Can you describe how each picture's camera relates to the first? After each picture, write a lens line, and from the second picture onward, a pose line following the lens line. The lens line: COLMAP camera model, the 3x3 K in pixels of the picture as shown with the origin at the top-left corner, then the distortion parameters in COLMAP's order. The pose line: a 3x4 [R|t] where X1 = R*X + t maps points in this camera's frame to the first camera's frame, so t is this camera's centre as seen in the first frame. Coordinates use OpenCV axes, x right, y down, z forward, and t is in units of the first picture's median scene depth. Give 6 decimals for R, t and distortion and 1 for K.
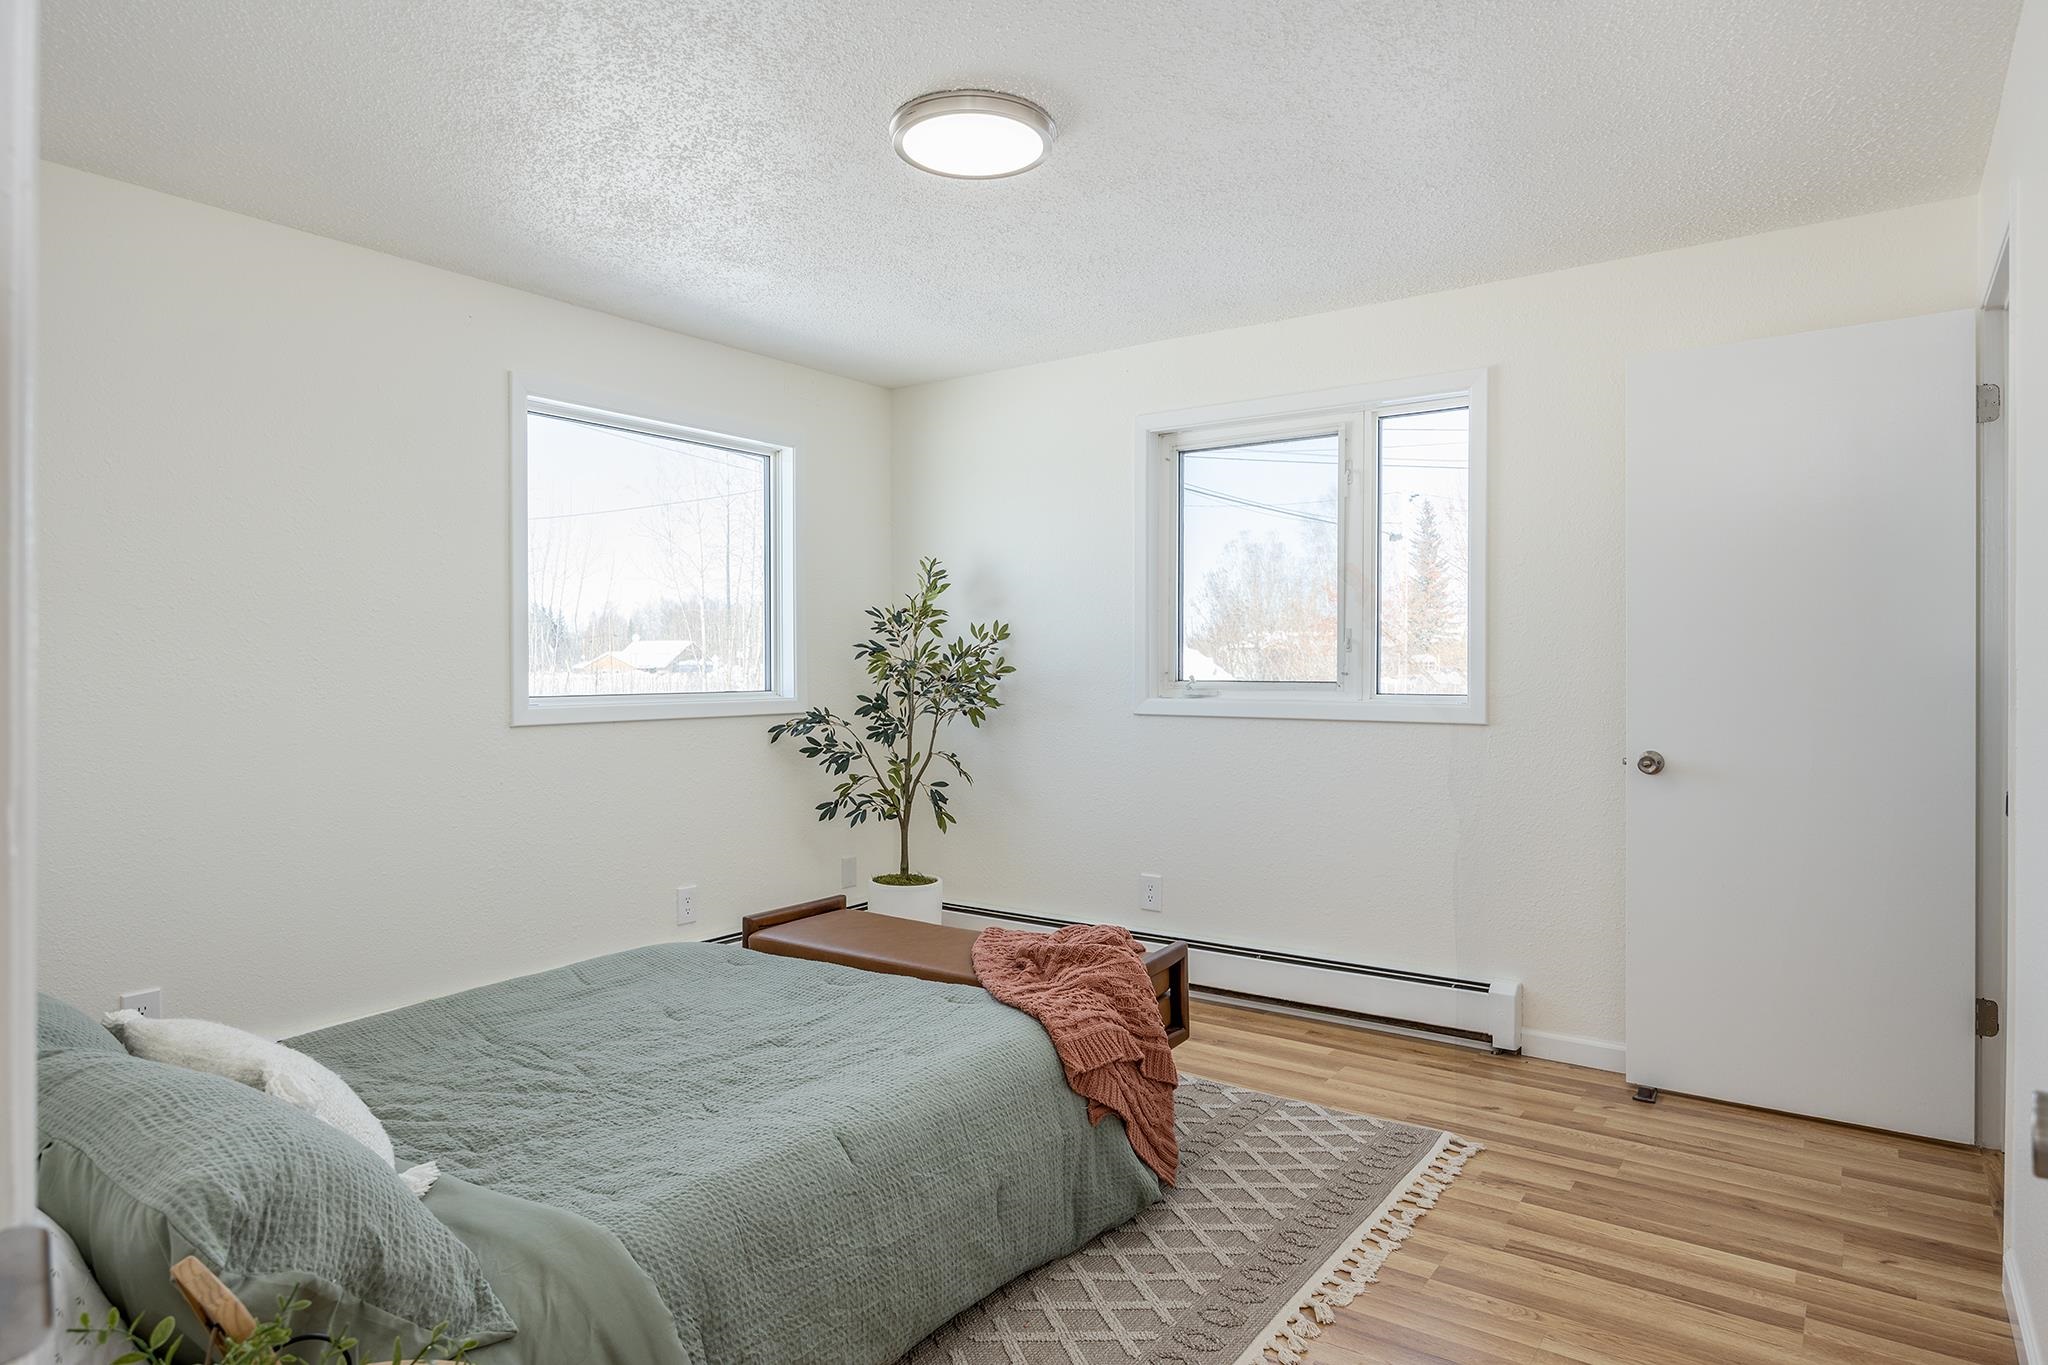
lens RADIAL K [[1222.3, 0, 1023.6], [0, 1222.3, 676.3], [0, 0, 1]] dist [0.000436, 0.000265]
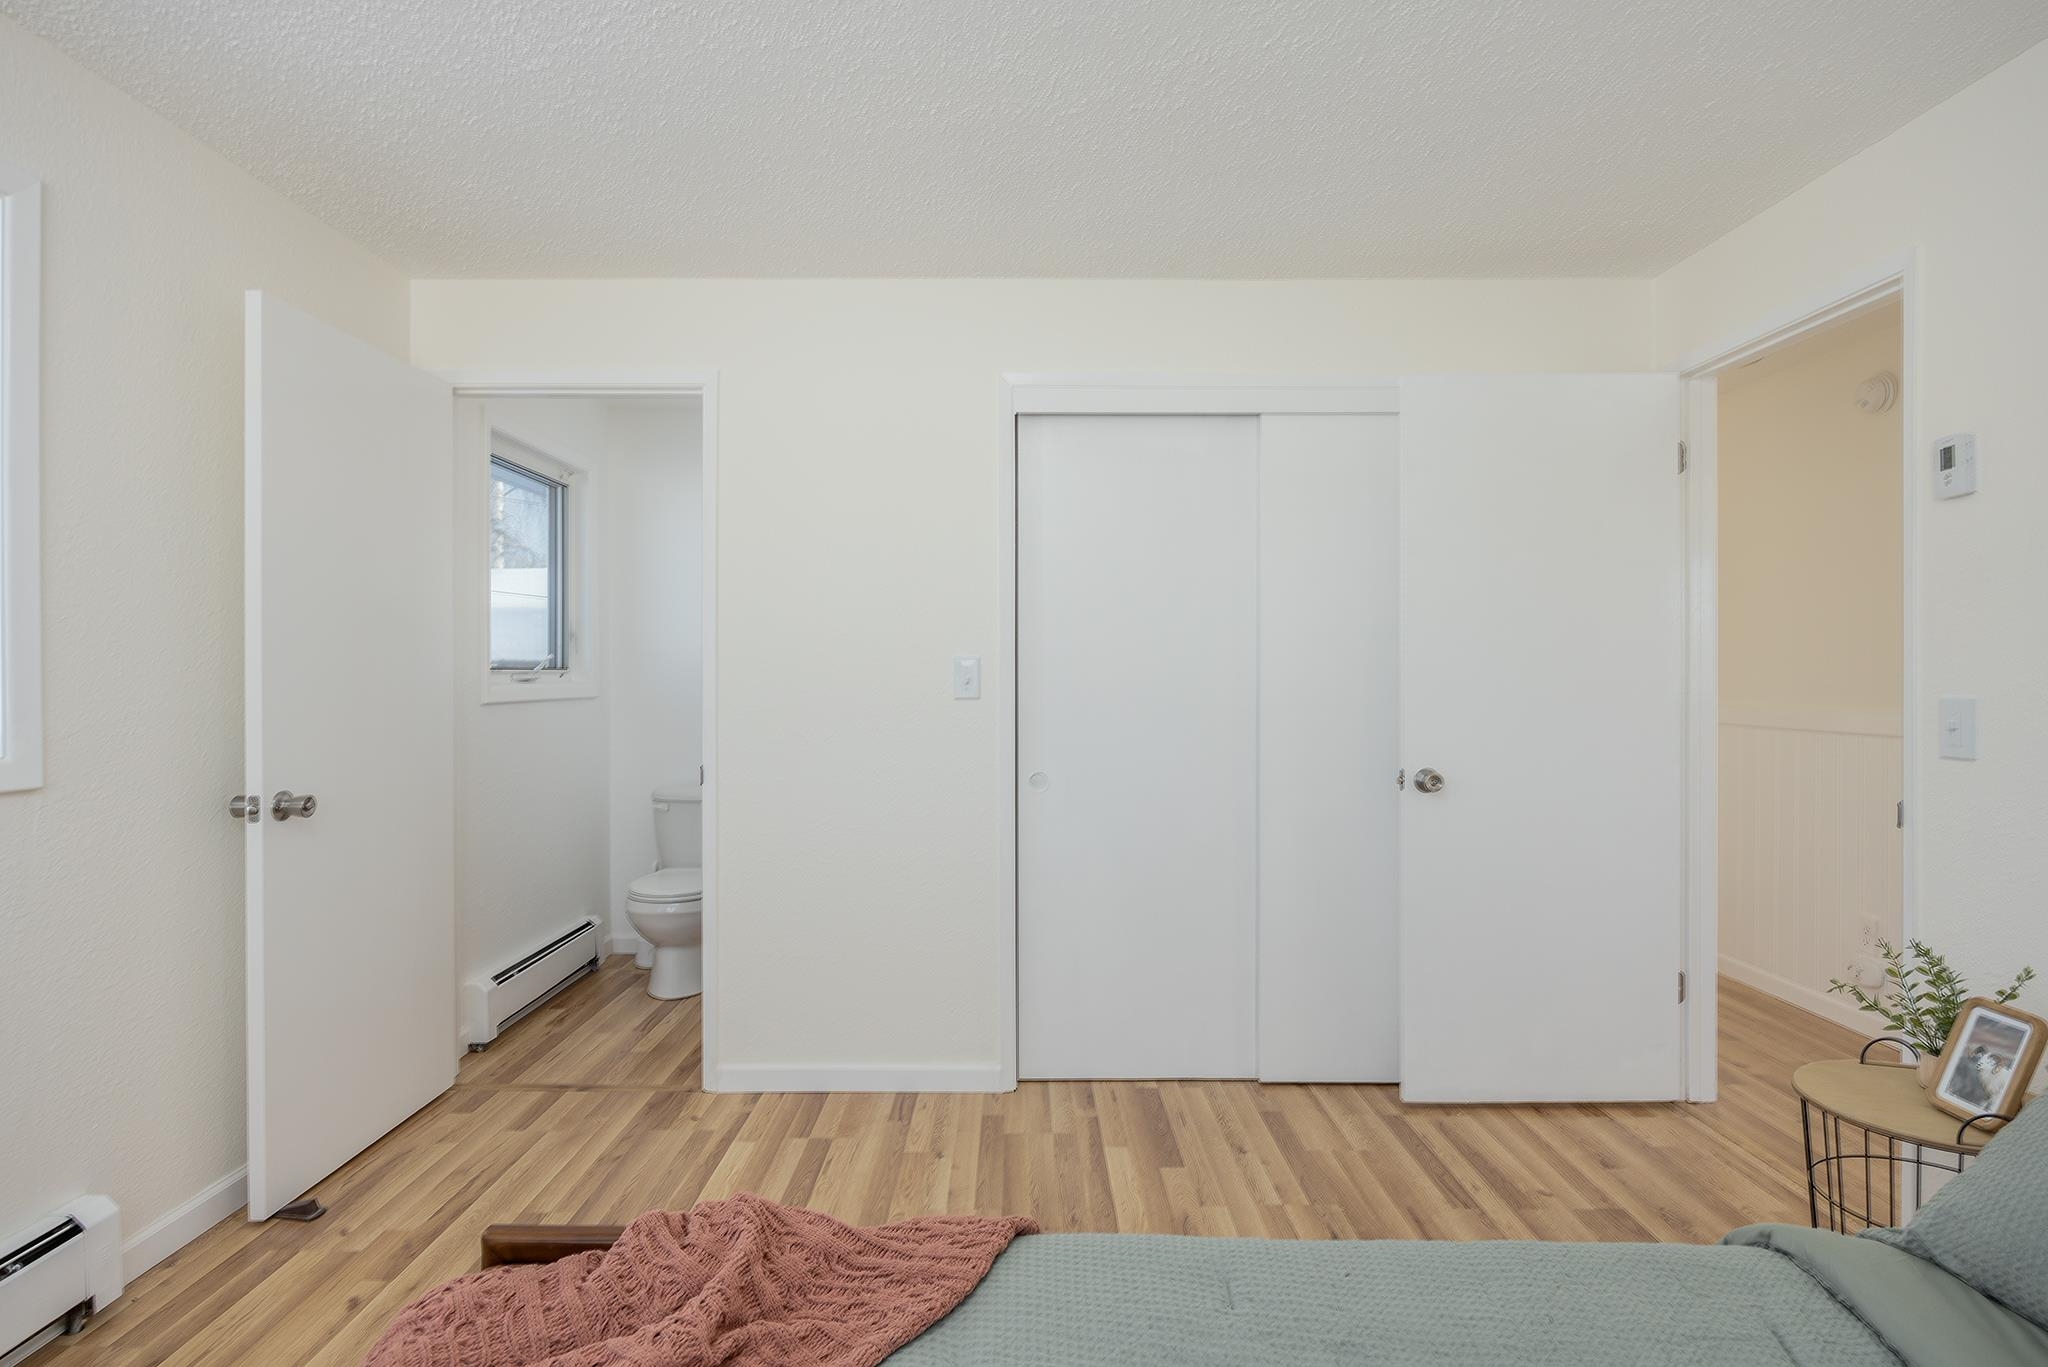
lens RADIAL K [[1053.6, 0, 1022.2], [0, 1053.6, 677.8], [0, 0, 1]] dist [0.000671, 0.000076]
pose [[-0.579778, 0.001879, 0.814772, -0.395496], [0.012449, 0.999901, 0.006552, -0.014264], [-0.814679, 0.013942, -0.579744, 1.168839]]
